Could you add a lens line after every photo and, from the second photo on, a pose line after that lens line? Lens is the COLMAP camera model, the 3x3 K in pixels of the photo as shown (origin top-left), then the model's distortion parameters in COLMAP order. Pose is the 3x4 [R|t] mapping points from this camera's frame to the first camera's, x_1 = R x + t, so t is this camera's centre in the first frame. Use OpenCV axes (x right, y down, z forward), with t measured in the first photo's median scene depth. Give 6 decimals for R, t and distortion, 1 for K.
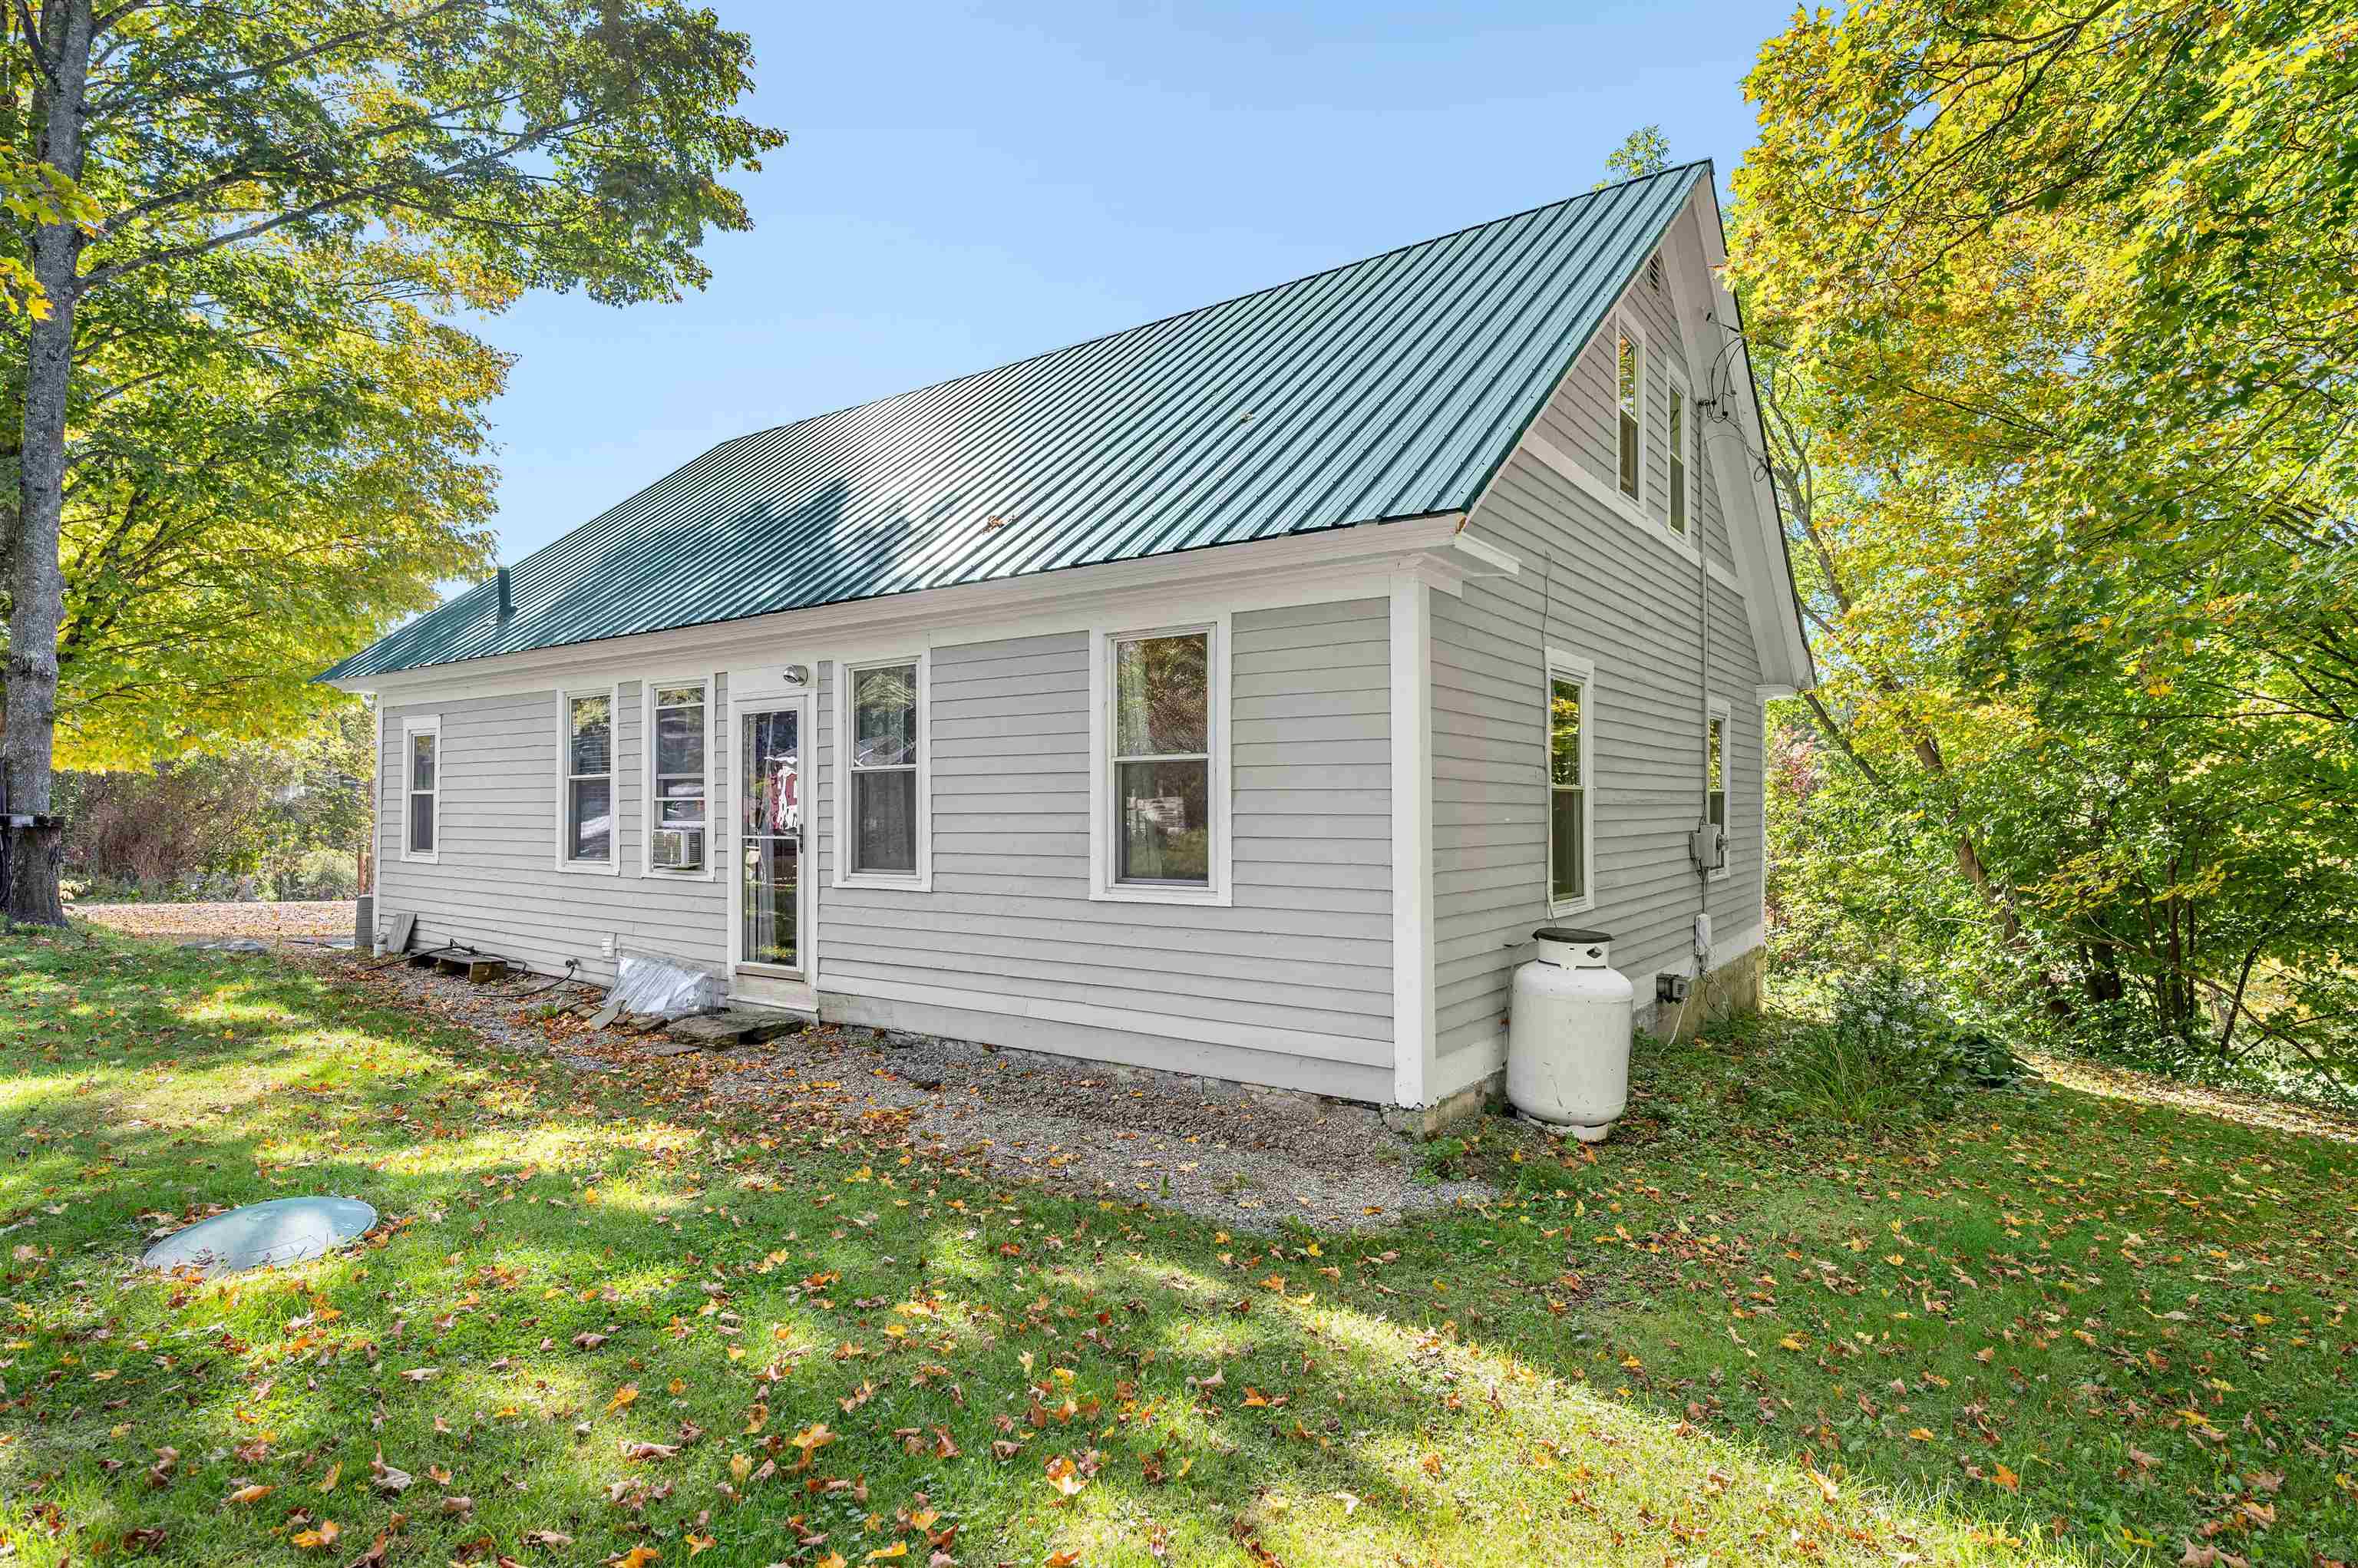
lens RADIAL K [[1206.1, 0, 1191.7], [0, 1206.1, 838.3], [0, 0, 1]] dist [-0.006049, -0.000336]
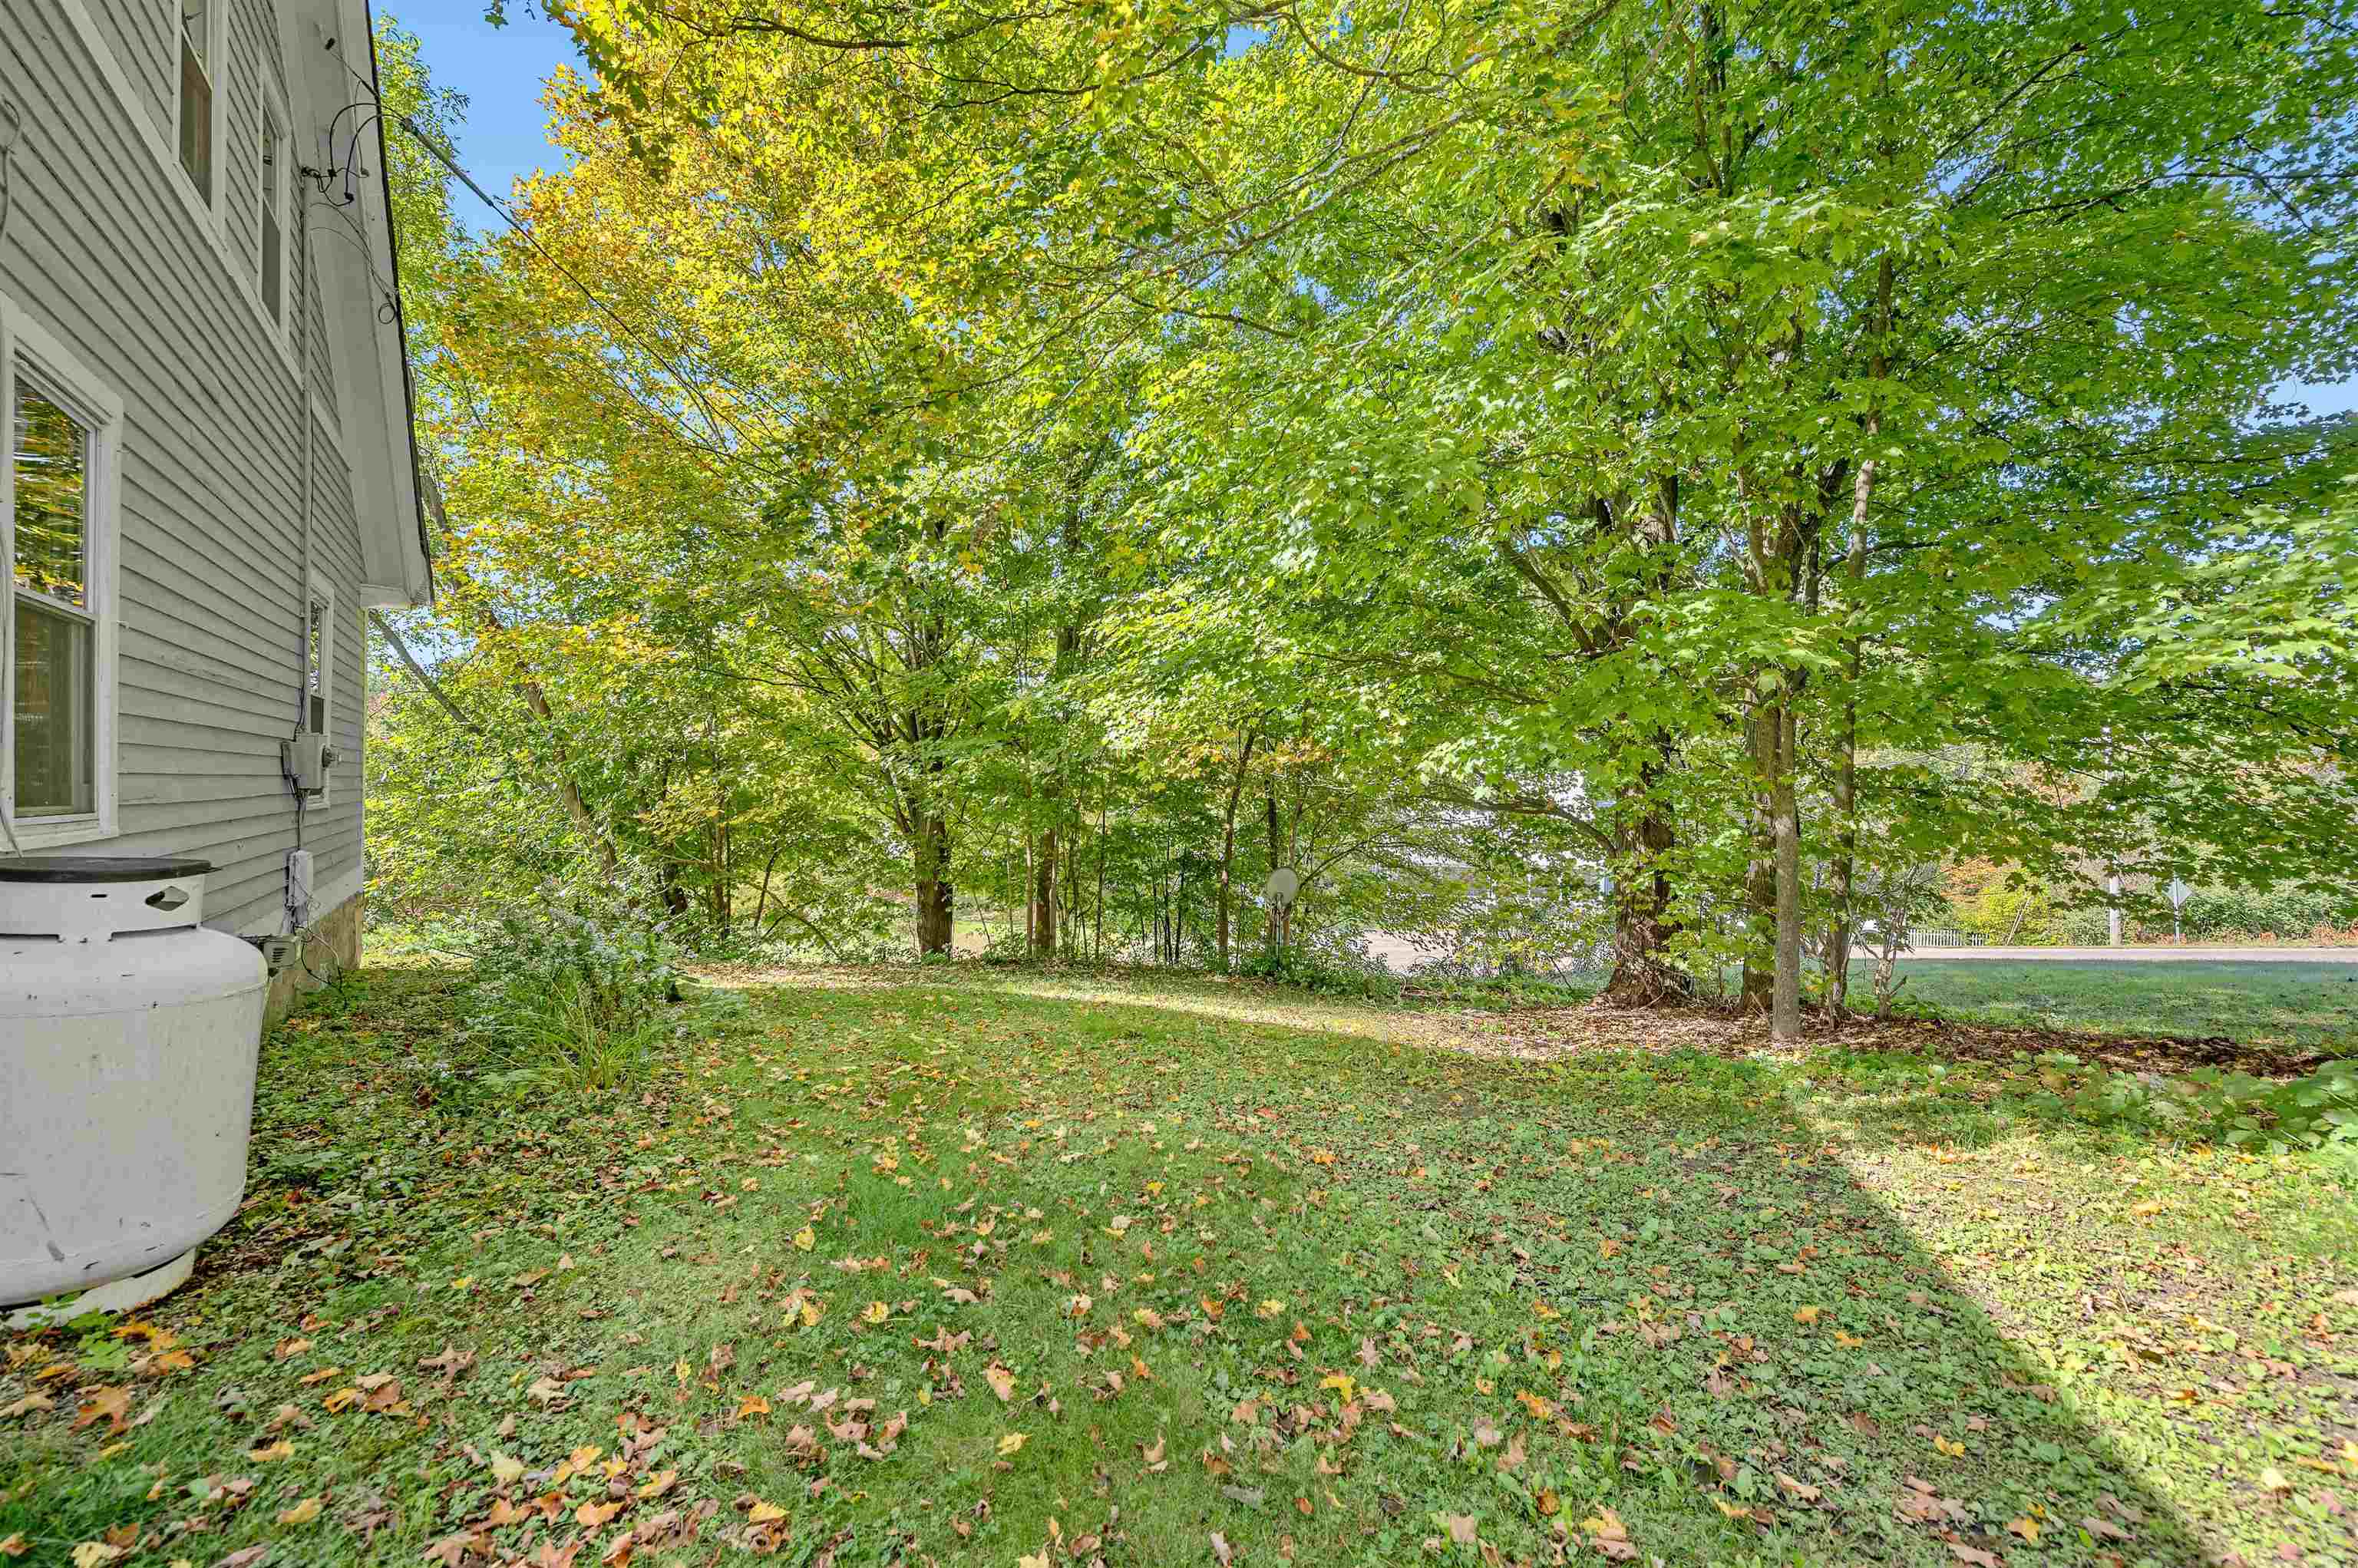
lens RADIAL K [[923.0, 0, 1182.6], [0, 923.0, 783.7], [0, 0, 1]] dist [-0.001665, 0.000178]
pose [[0.347295, 0.010420, 0.937698, 0.099489], [0.006596, 0.999886, -0.013554, 0.042809], [-0.937733, 0.010893, 0.347187, 0.374223]]
